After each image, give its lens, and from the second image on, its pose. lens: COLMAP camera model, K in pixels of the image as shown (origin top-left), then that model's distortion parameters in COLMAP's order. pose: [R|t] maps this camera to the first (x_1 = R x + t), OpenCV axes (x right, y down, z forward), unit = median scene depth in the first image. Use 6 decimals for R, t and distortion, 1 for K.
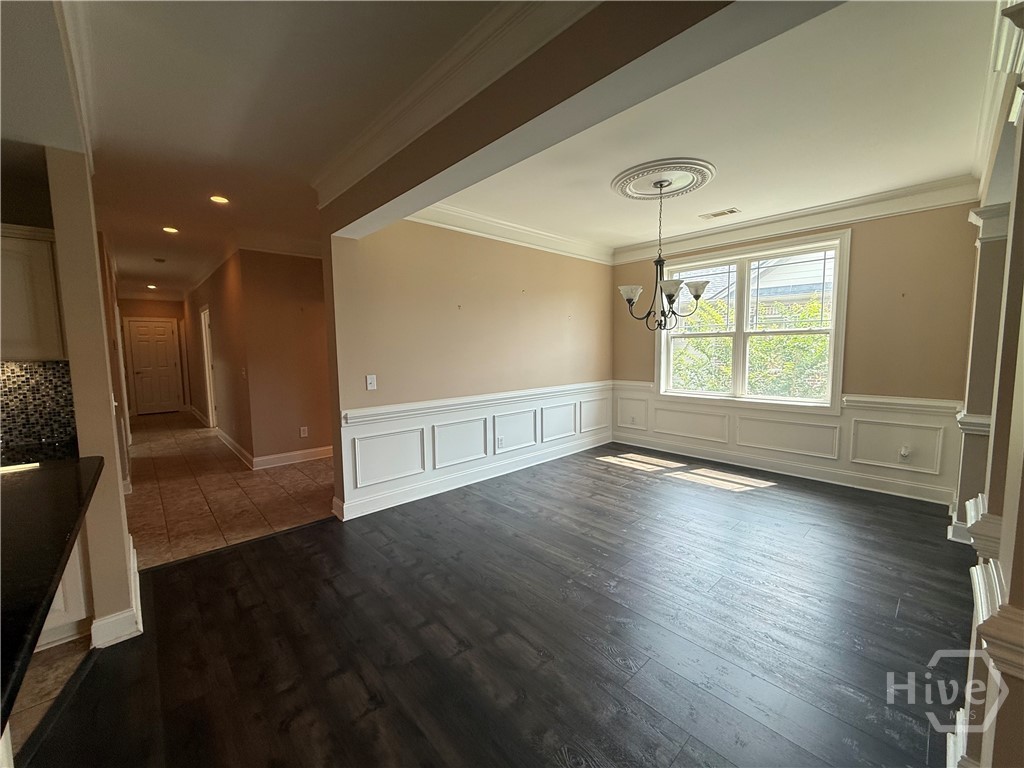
lens RADIAL K [[407.8, 0, 513.0], [0, 407.8, 382.7], [0, 0, 1]] dist [-0.002173, -0.000233]
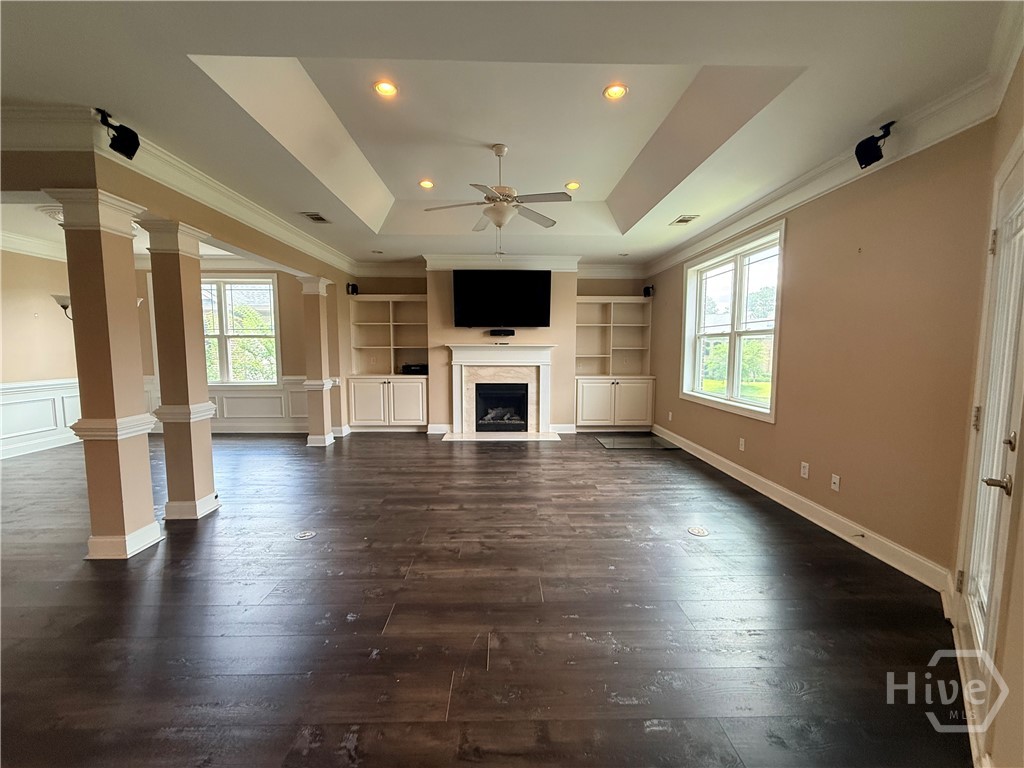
lens RADIAL K [[407.8, 0, 503.8], [0, 407.8, 379.4], [0, 0, 1]] dist [-0.002173, -0.000233]
pose [[0.663534, -0.048400, 0.746579, 0.163657], [0.057383, 0.998258, 0.013716, 0.060379], [-0.745942, 0.033740, 0.665155, -0.612882]]
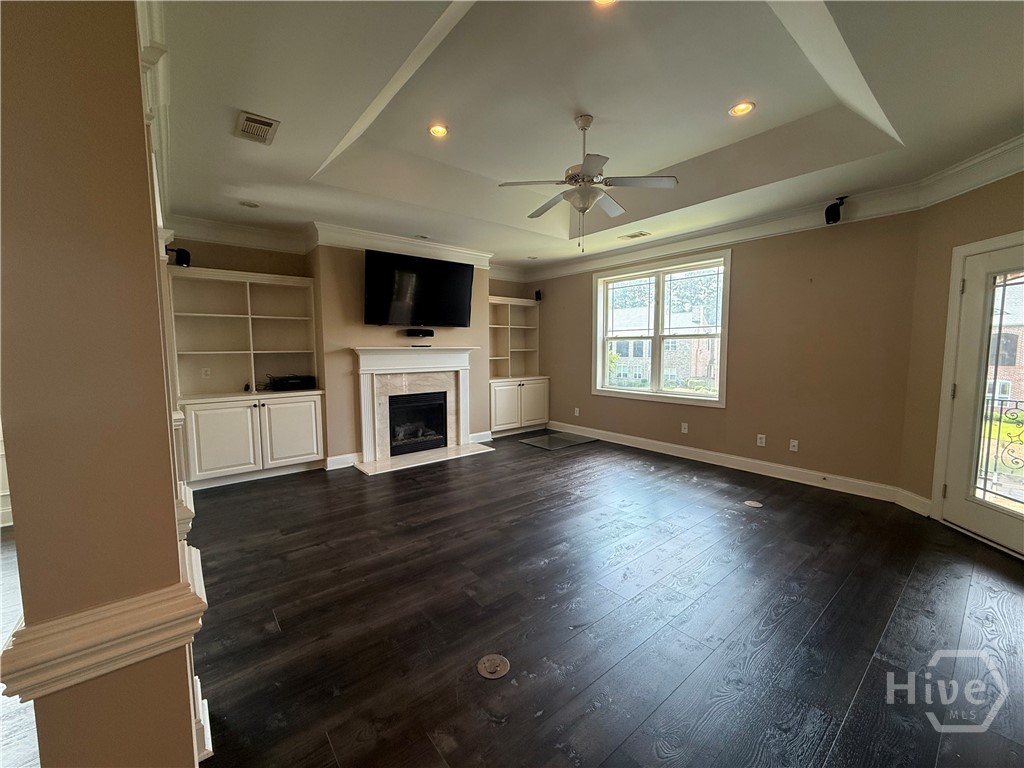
lens RADIAL K [[407.8, 0, 508.1], [0, 407.8, 376.7], [0, 0, 1]] dist [-0.002173, -0.000233]
pose [[0.066087, -0.060433, 0.995982, -0.240713], [0.092210, 0.994263, 0.054210, -0.157299], [-0.993544, 0.088257, 0.071280, 1.741885]]
